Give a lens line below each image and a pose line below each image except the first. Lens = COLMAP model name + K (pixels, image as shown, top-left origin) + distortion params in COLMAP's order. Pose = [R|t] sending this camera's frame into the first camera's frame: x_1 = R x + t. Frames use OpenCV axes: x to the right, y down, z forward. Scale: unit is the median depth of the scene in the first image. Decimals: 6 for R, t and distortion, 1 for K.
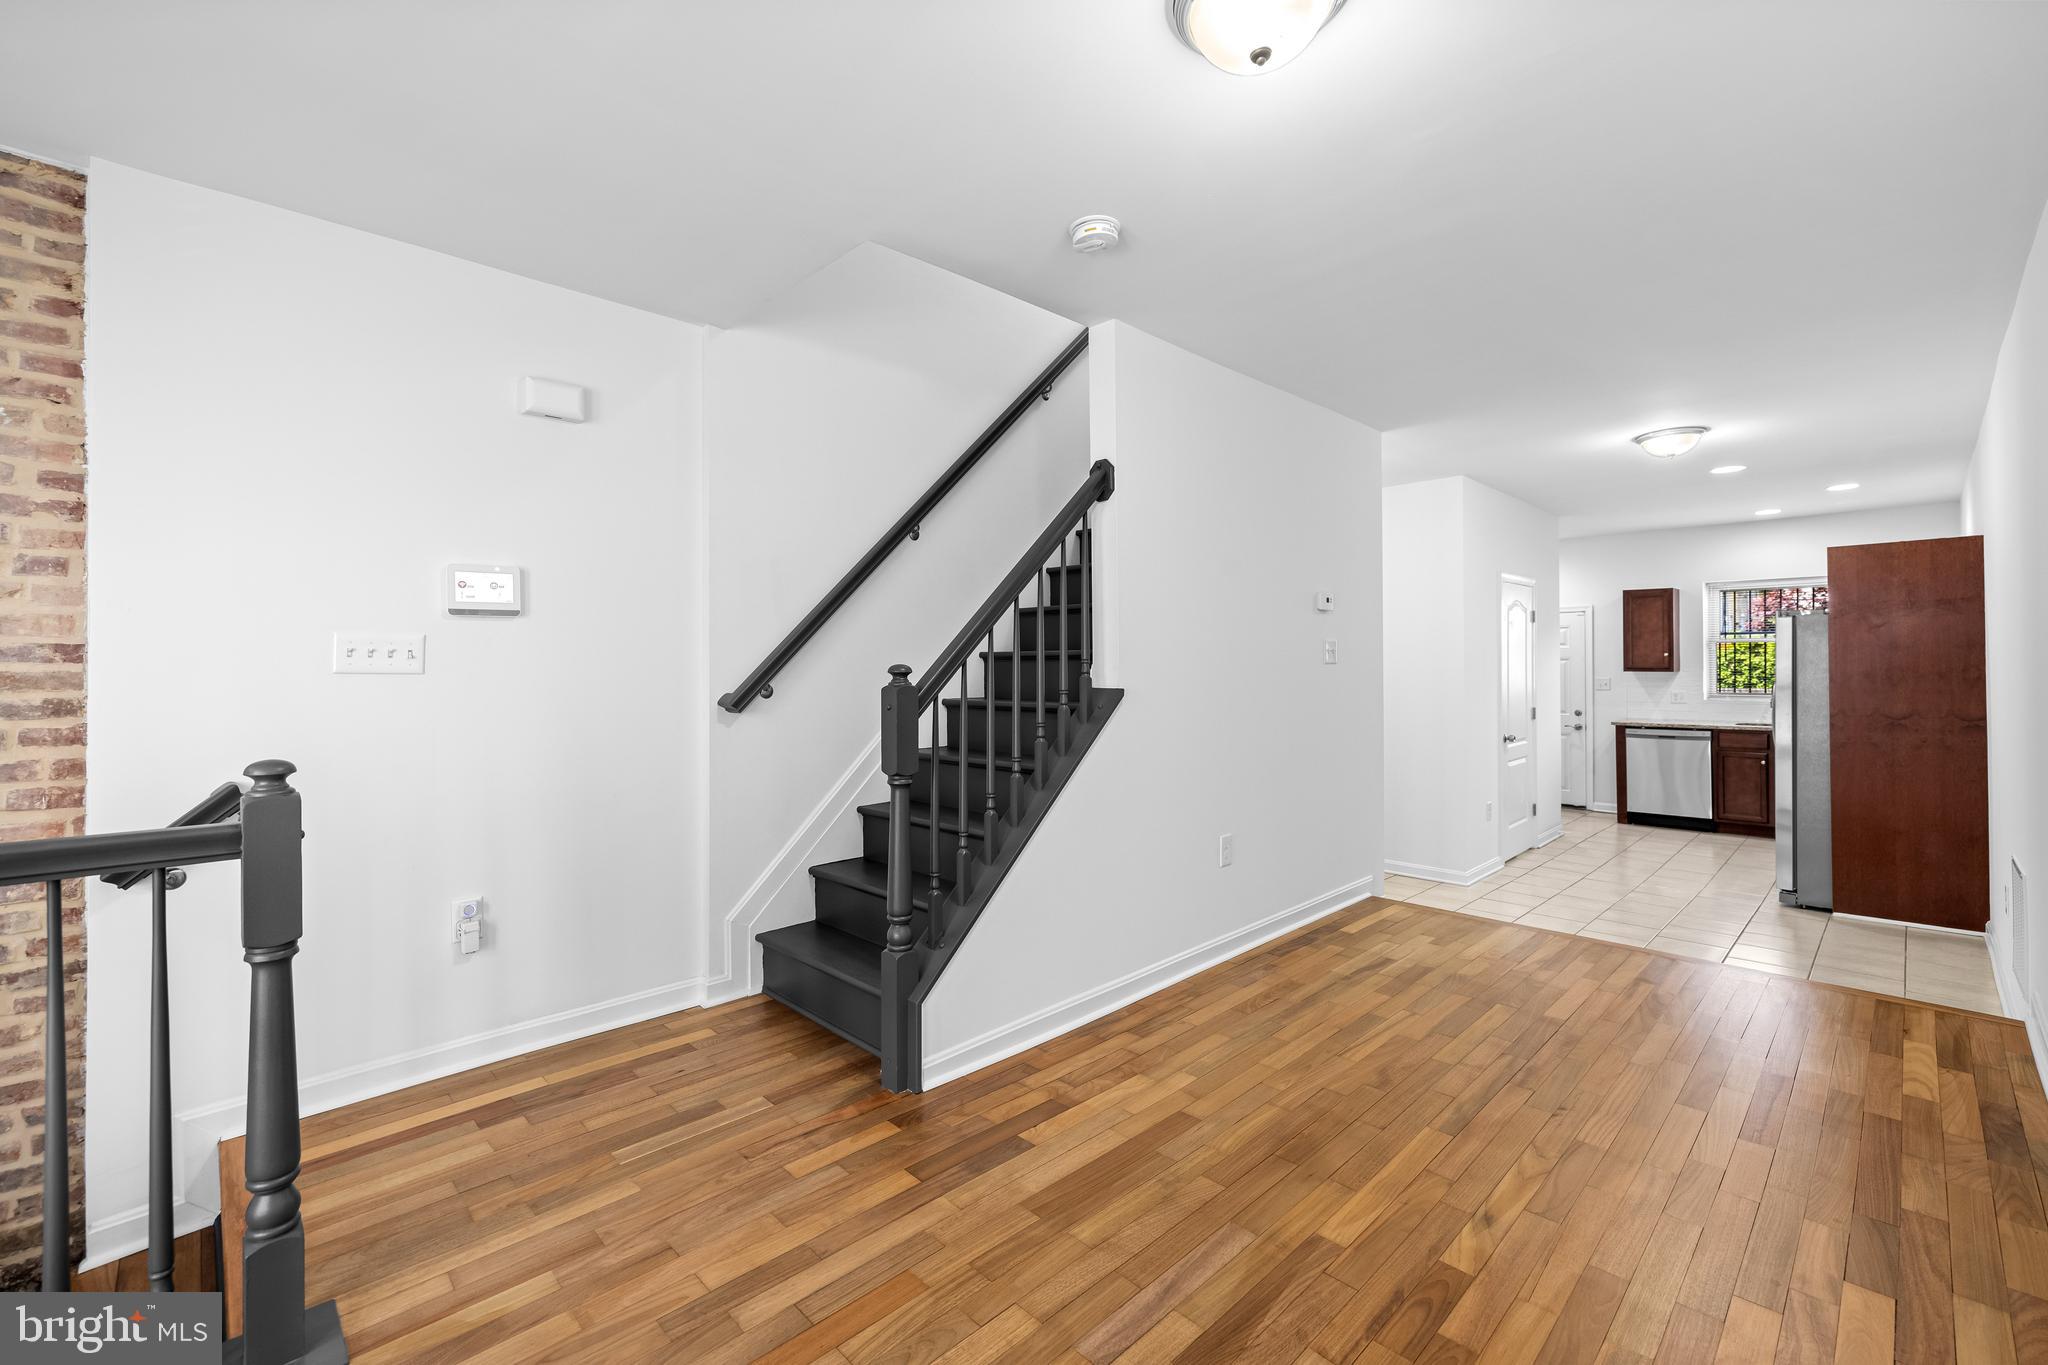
lens RADIAL K [[858.8, 0, 1015.0], [0, 858.8, 662.7], [0, 0, 1]] dist [0.000346, -0.000019]
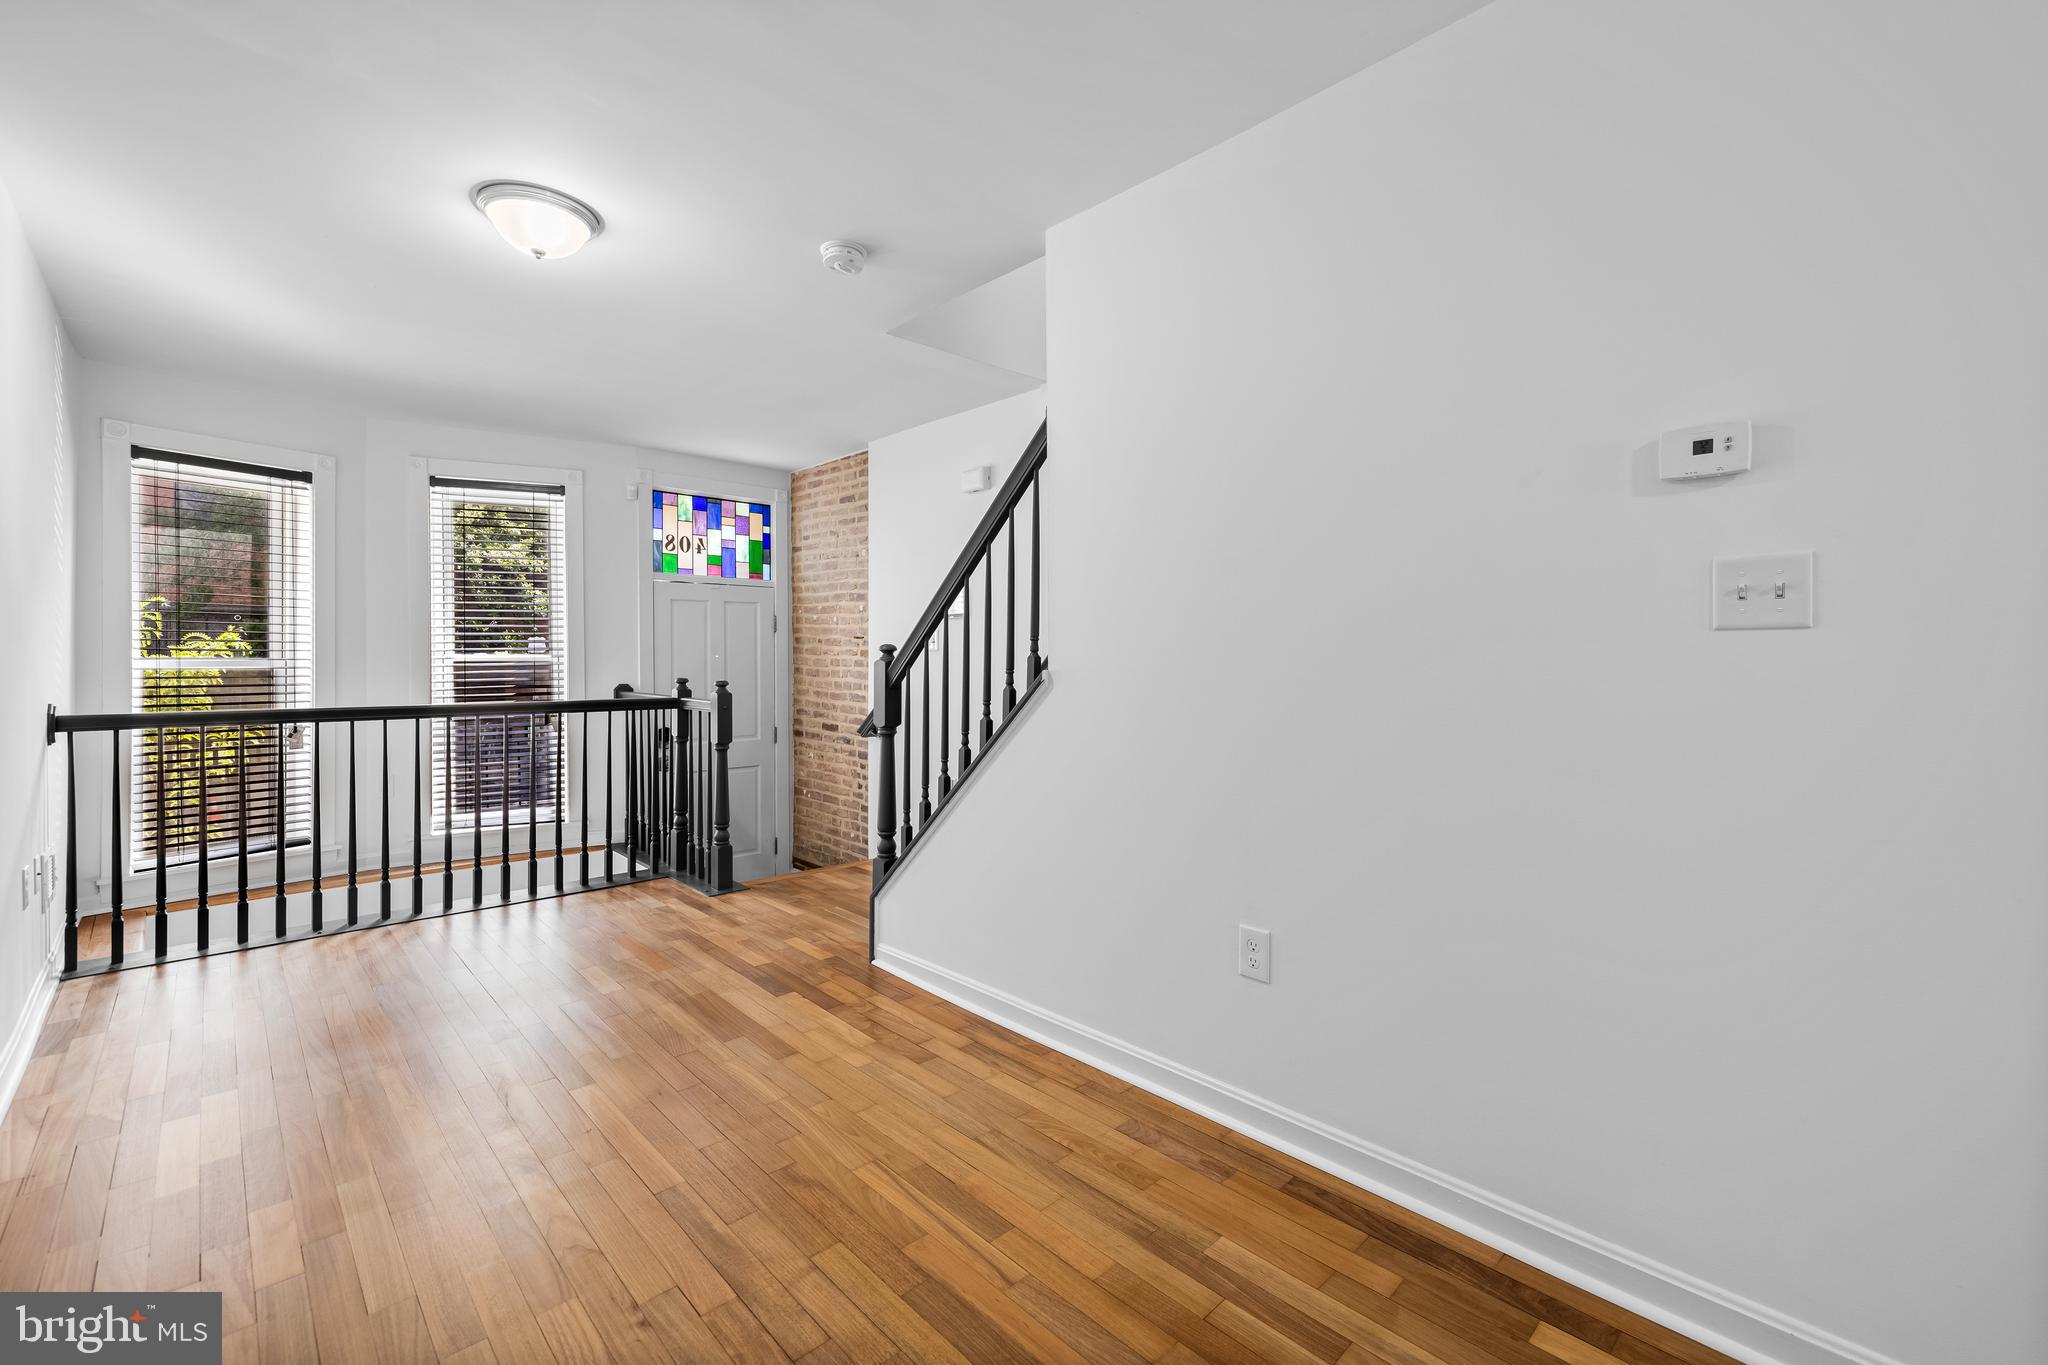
lens RADIAL K [[858.8, 0, 1015.0], [0, 858.8, 662.7], [0, 0, 1]] dist [0.000346, -0.000019]
pose [[-0.004549, 0.016051, -0.999861, 1.203116], [0.006736, 0.999849, 0.016020, 0.011431], [0.999967, -0.006662, -0.004657, 1.213385]]
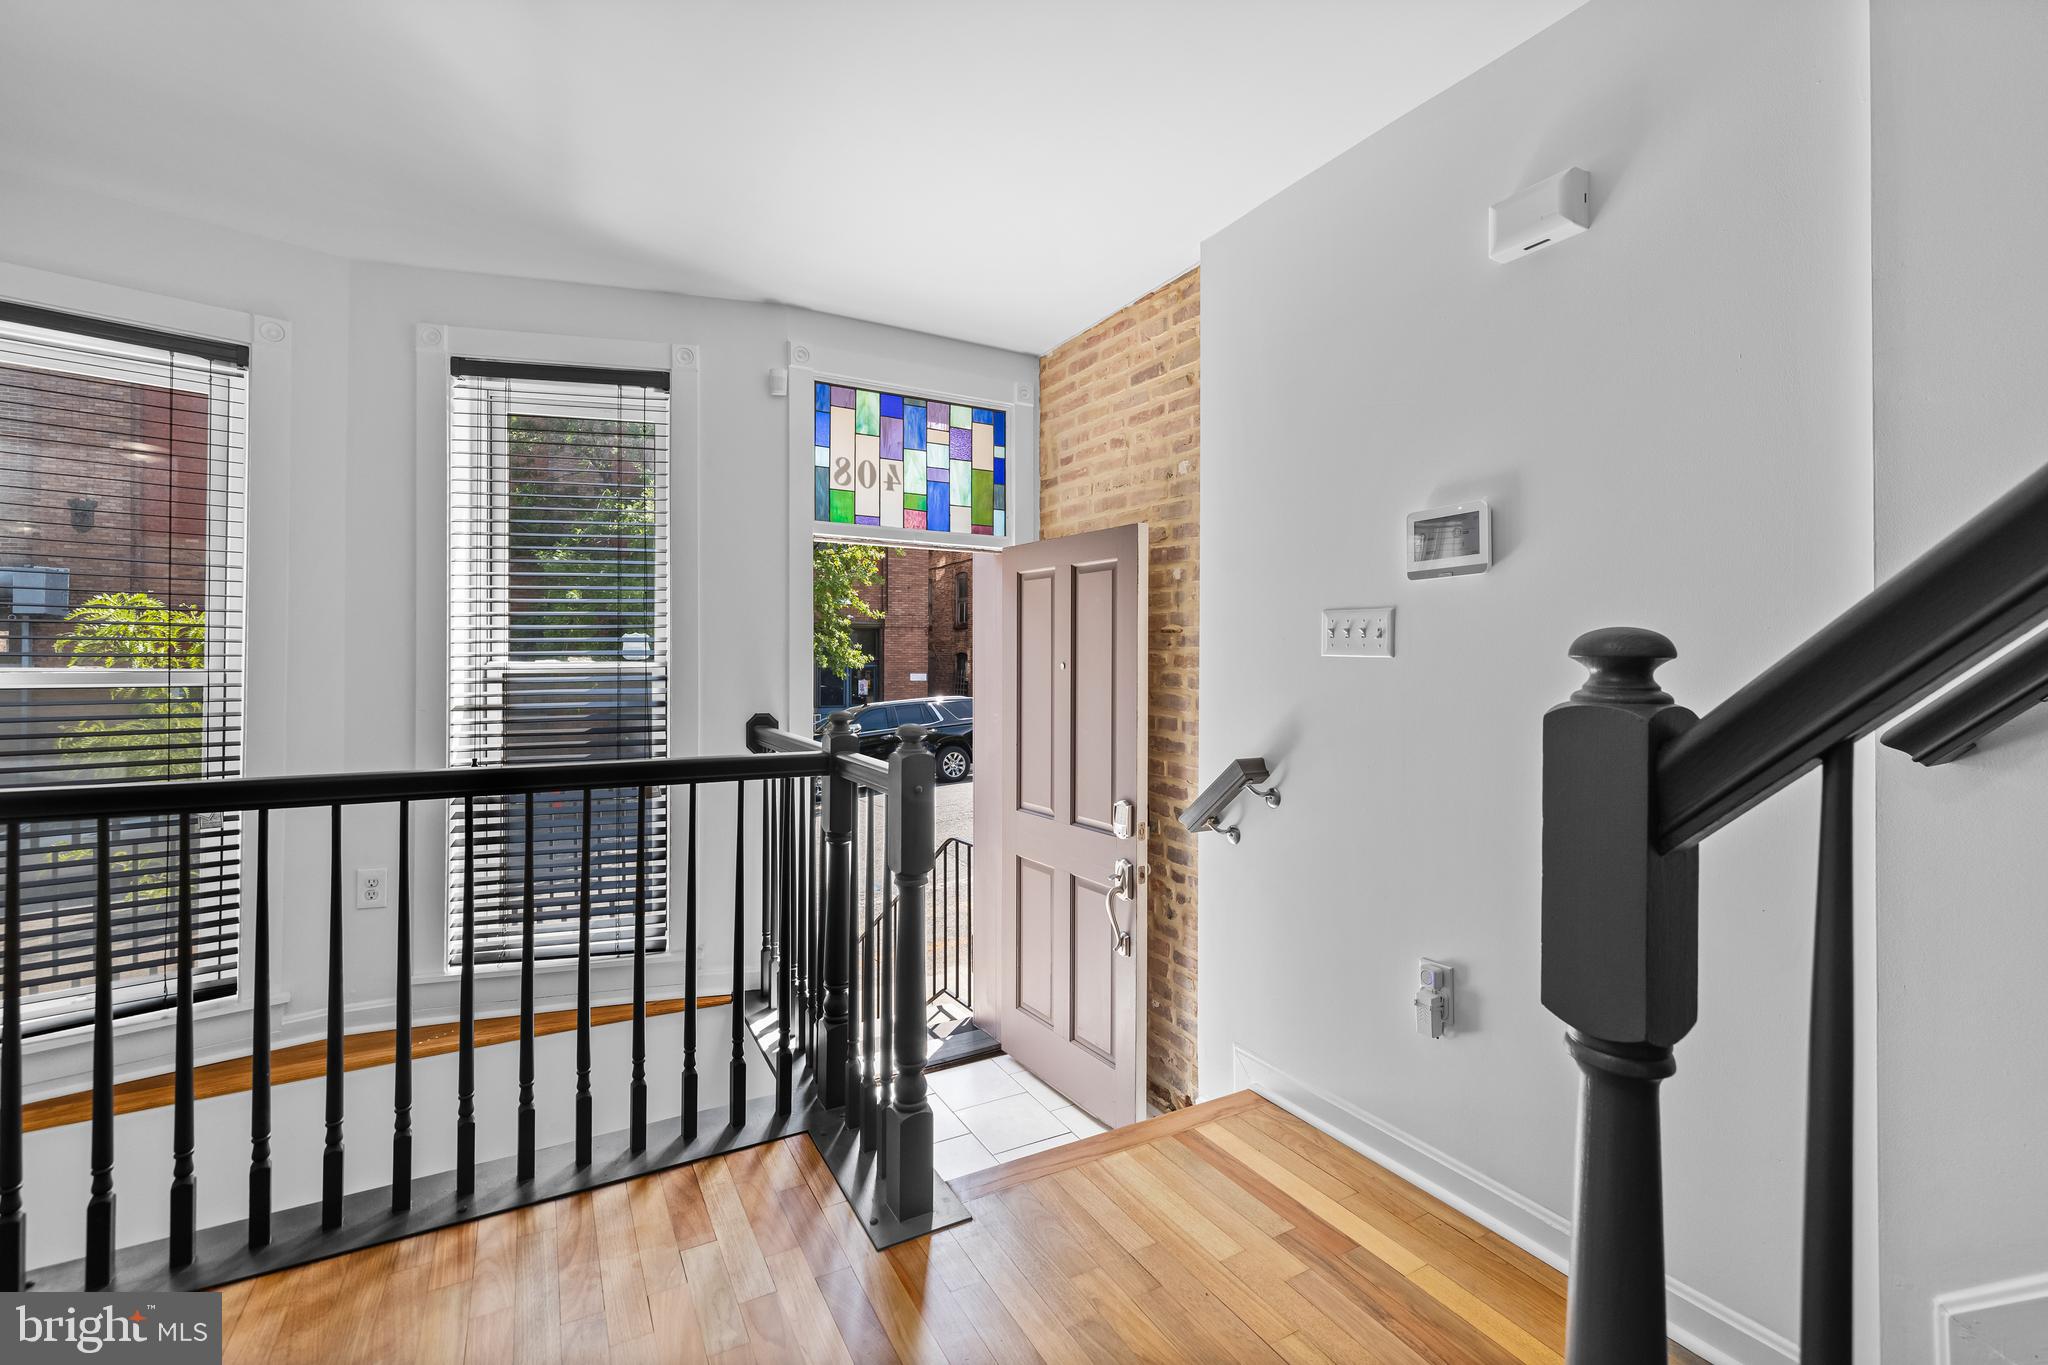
lens RADIAL K [[858.8, 0, 1015.0], [0, 858.8, 662.7], [0, 0, 1]] dist [0.000346, -0.000019]
pose [[-0.249261, 0.012001, -0.968362, 0.172725], [0.005702, 0.999924, 0.010924, 0.008093], [0.968420, -0.002799, -0.249310, 0.887490]]
